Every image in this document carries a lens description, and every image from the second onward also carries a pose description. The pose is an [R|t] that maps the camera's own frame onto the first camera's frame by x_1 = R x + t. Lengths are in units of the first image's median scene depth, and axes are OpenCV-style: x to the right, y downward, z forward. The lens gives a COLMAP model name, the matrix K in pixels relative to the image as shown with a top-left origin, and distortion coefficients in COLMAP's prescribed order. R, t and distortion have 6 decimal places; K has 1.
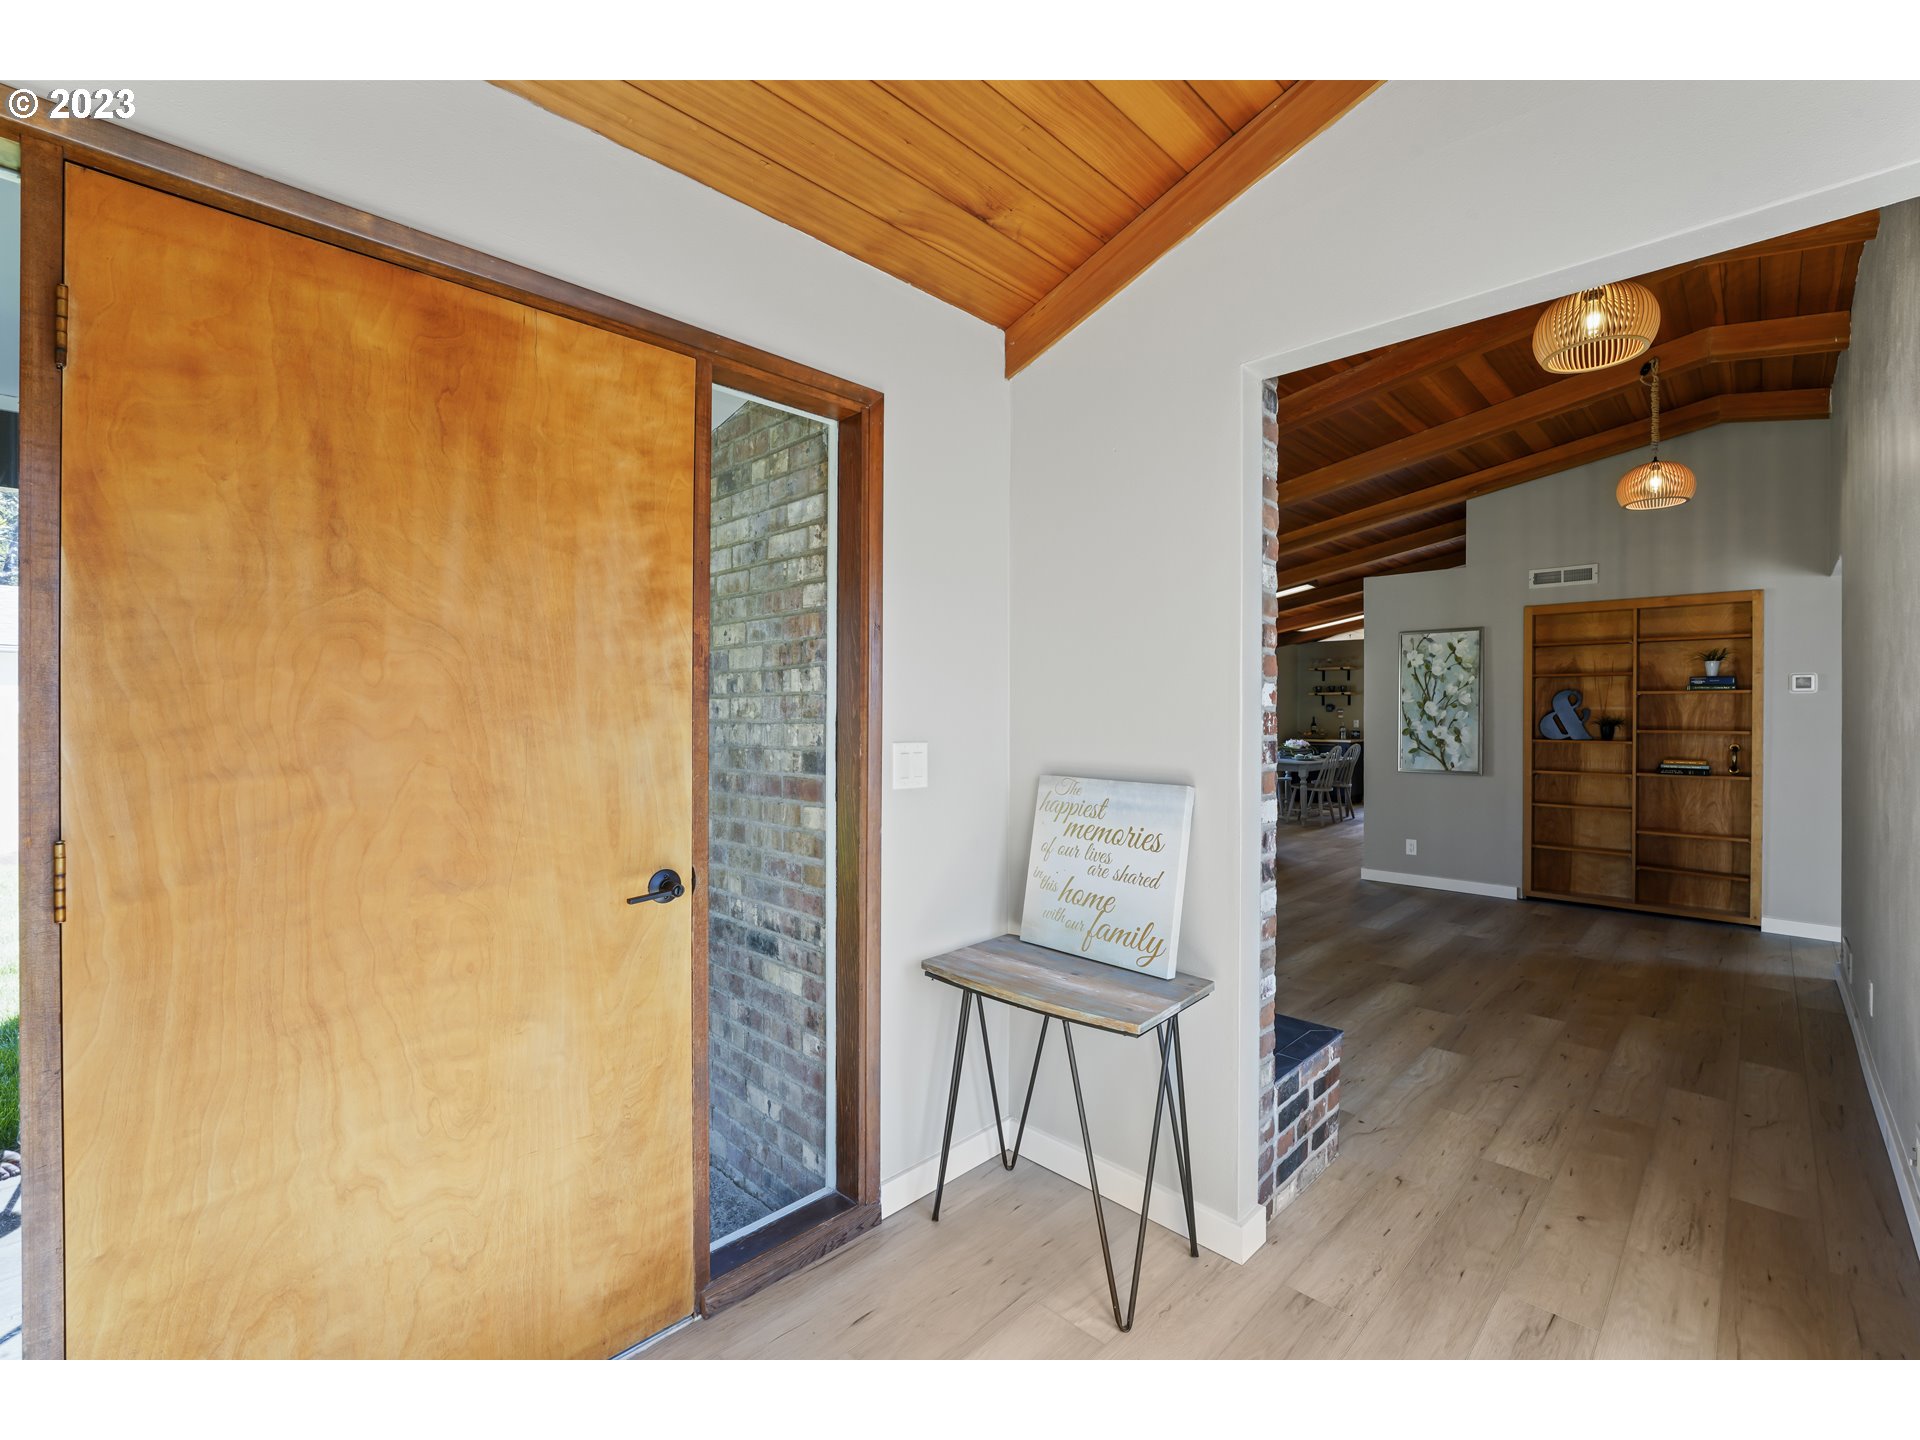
lens RADIAL K [[892.3, 0, 959.0], [0, 892.3, 707.1], [0, 0, 1]] dist [-0.009377, -0.000780]
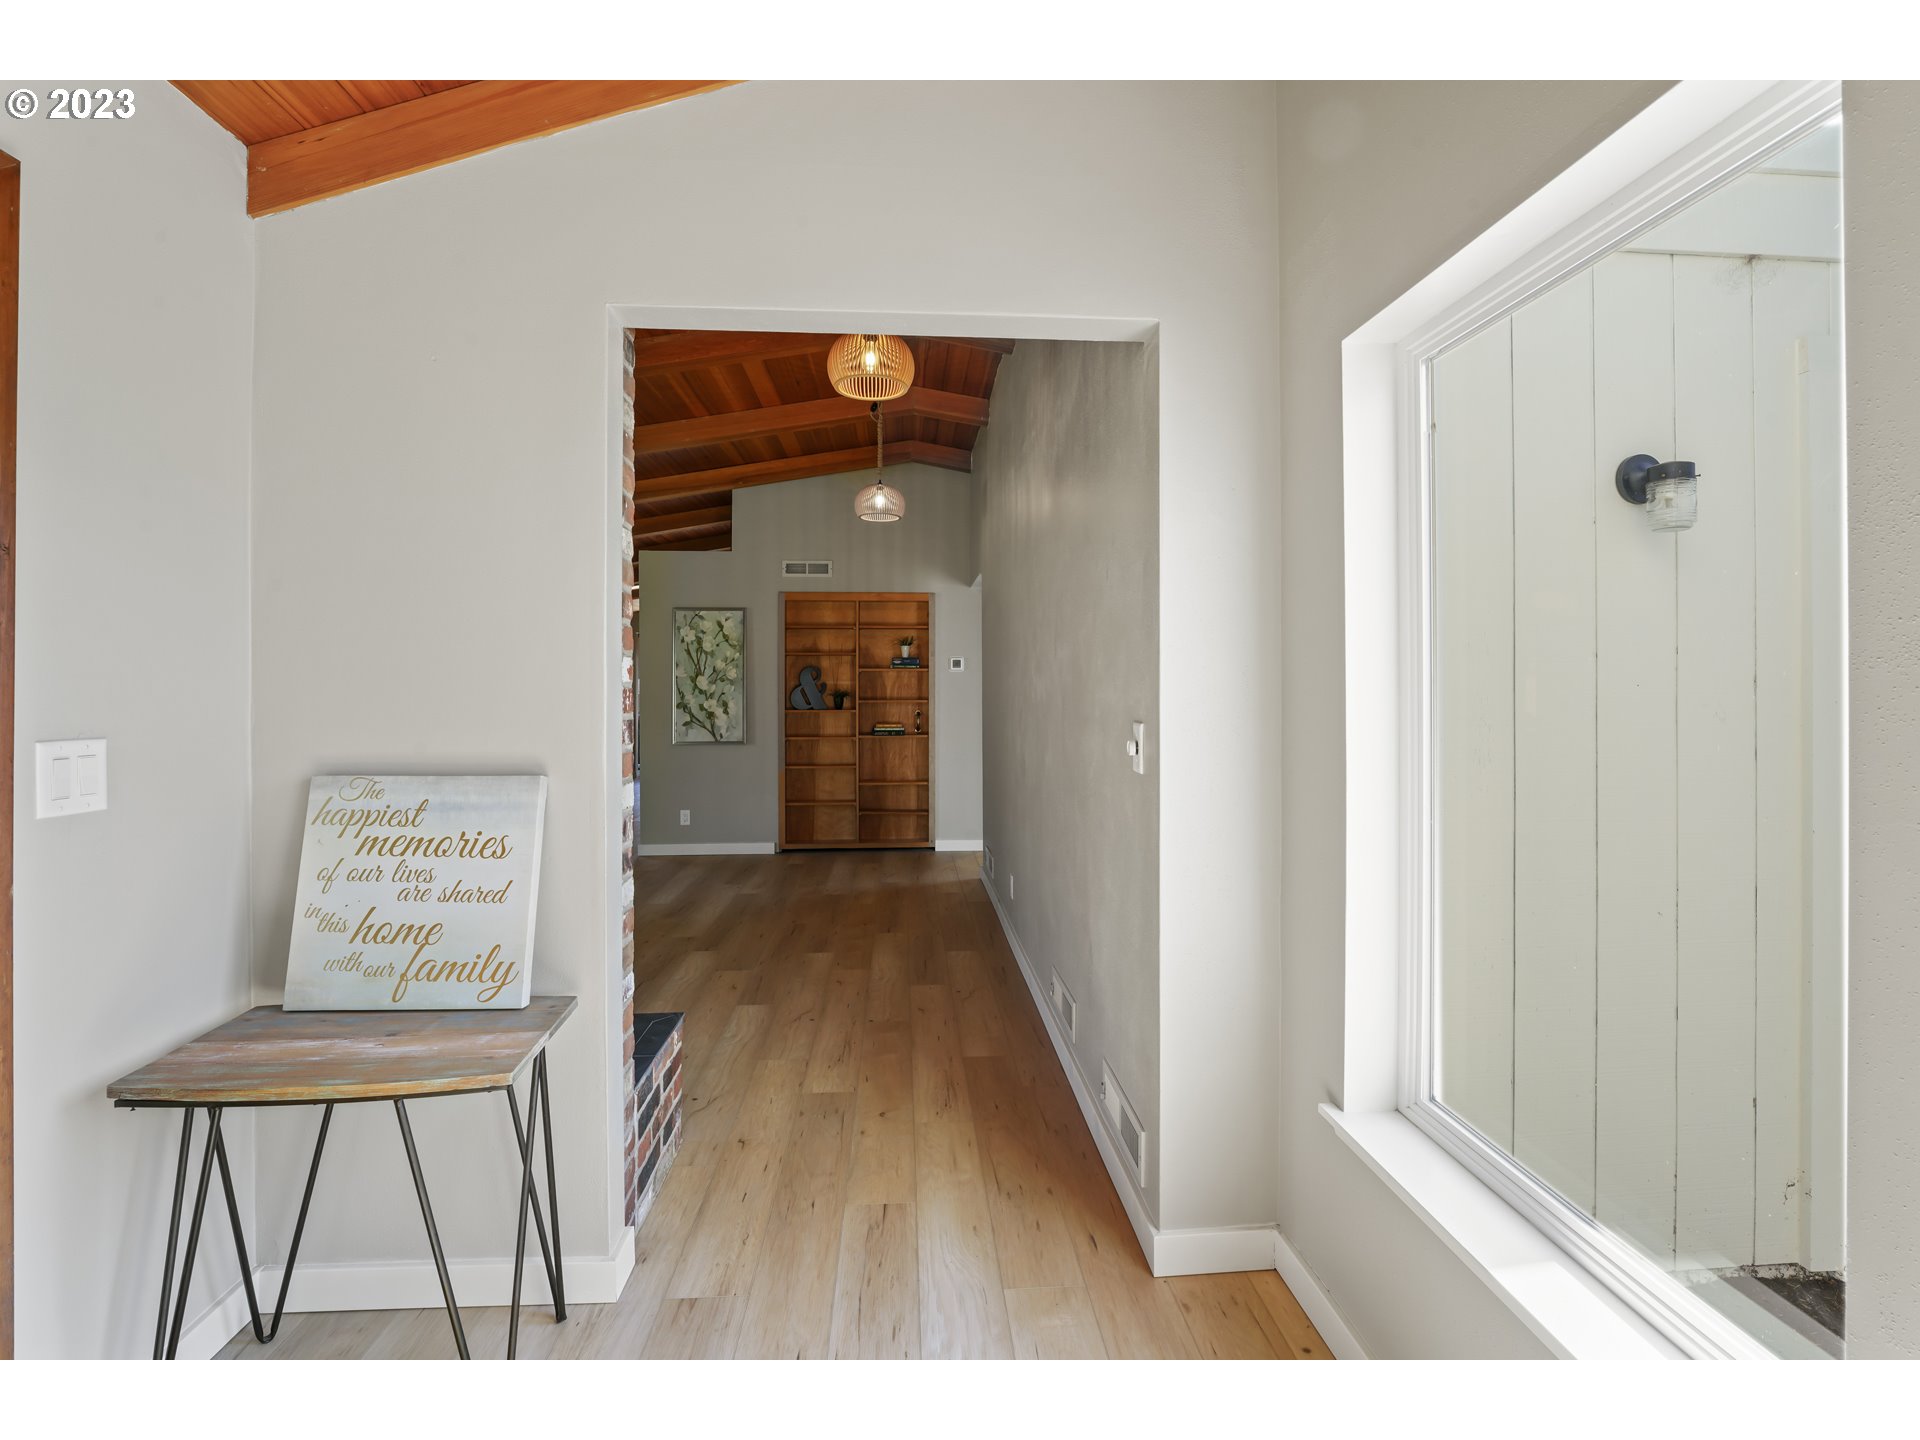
lens RADIAL K [[909.9, 0, 961.2], [0, 909.9, 674.3], [0, 0, 1]] dist [-0.012319, -0.000003]
pose [[0.633971, 0.005678, 0.773336, -0.149178], [-0.001982, 0.999982, -0.005718, -0.004150], [-0.773354, 0.002092, 0.633971, 0.127037]]
